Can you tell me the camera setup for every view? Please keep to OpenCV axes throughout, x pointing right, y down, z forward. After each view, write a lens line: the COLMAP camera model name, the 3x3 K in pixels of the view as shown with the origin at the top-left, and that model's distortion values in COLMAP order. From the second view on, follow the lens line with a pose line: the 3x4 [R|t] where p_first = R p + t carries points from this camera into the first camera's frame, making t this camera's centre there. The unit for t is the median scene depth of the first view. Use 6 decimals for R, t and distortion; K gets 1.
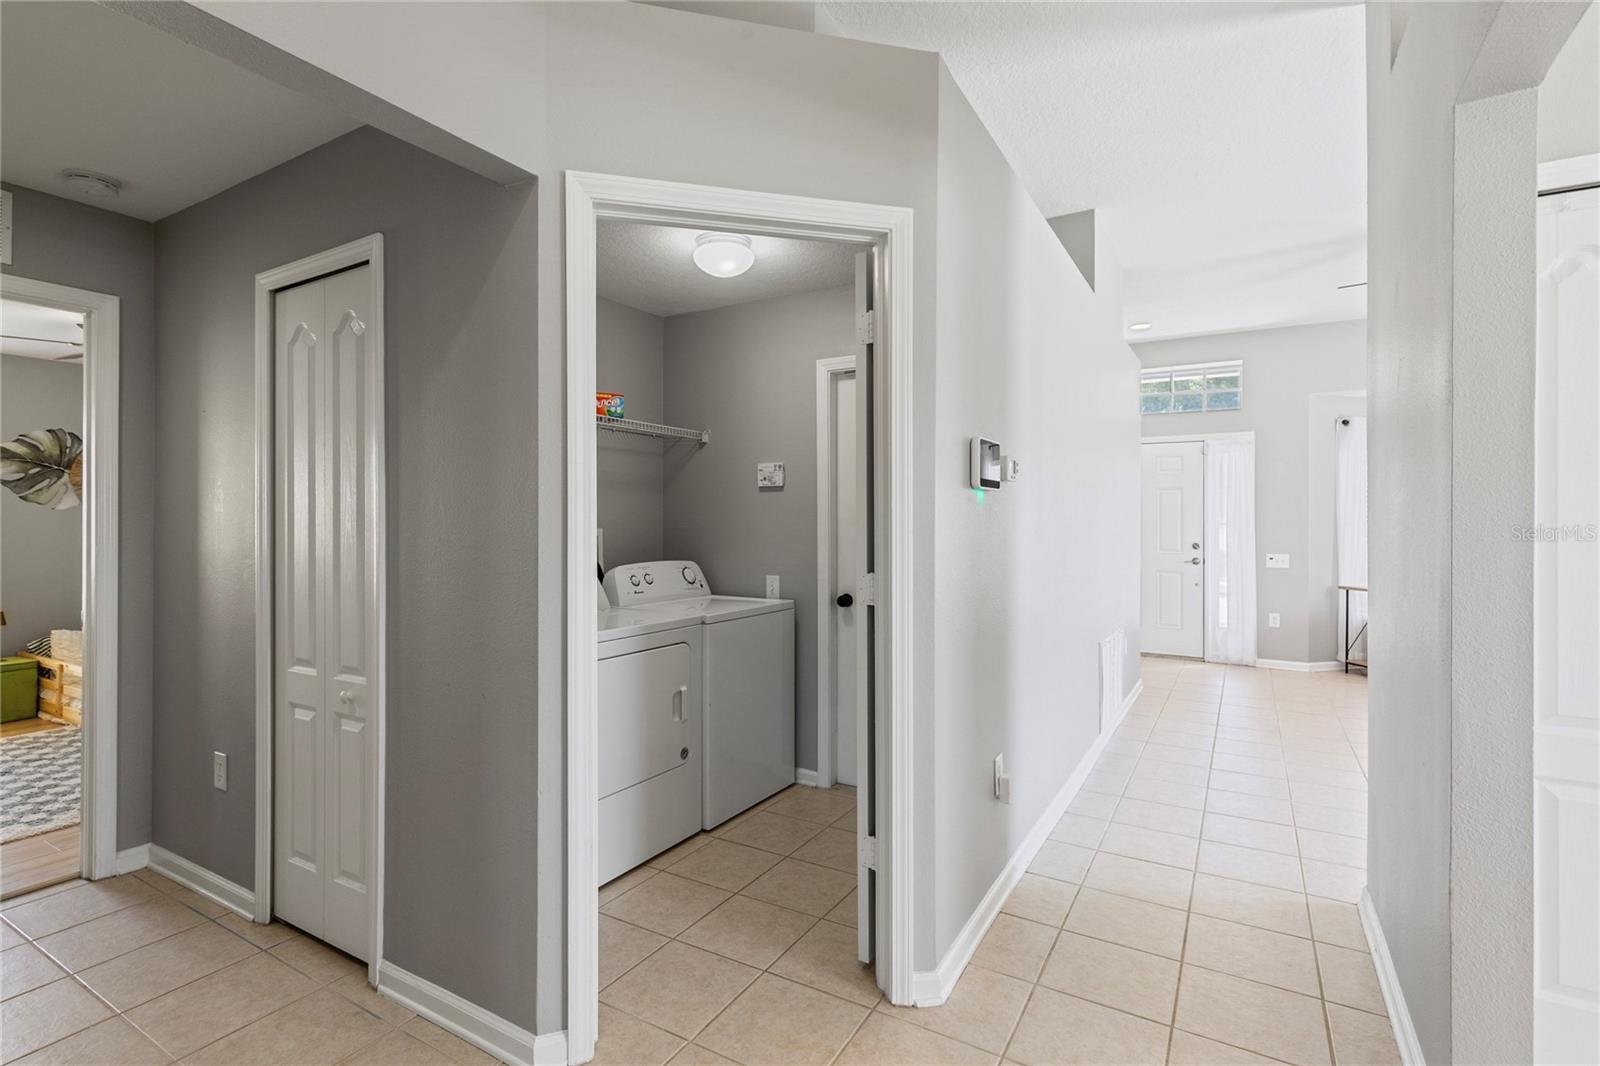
lens RADIAL K [[749.9, 0, 801.7], [0, 749.9, 517.1], [0, 0, 1]] dist [0.002871, 0.000210]
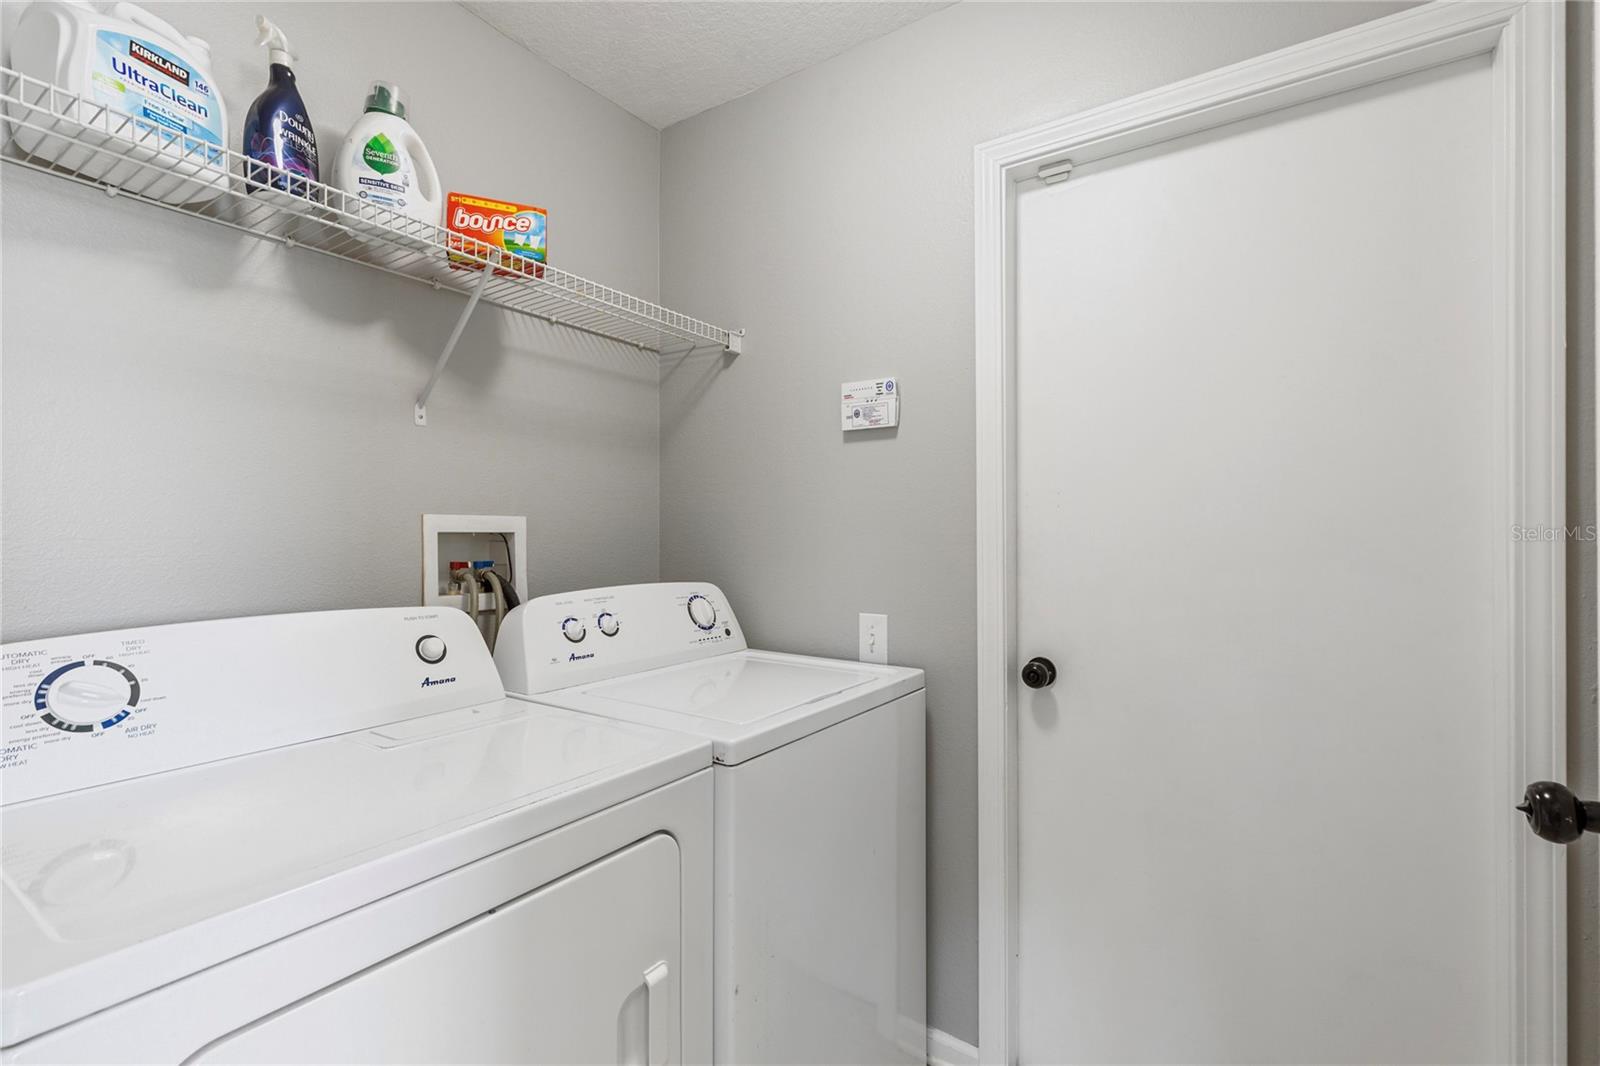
lens RADIAL K [[732.4, 0, 796.4], [0, 732.4, 513.4], [0, 0, 1]] dist [0.008115, 0.000354]
pose [[0.997783, -0.002641, -0.066499, -0.057255], [0.001307, 0.999797, -0.020096, 0.022789], [0.066539, 0.019964, 0.997584, 0.534048]]
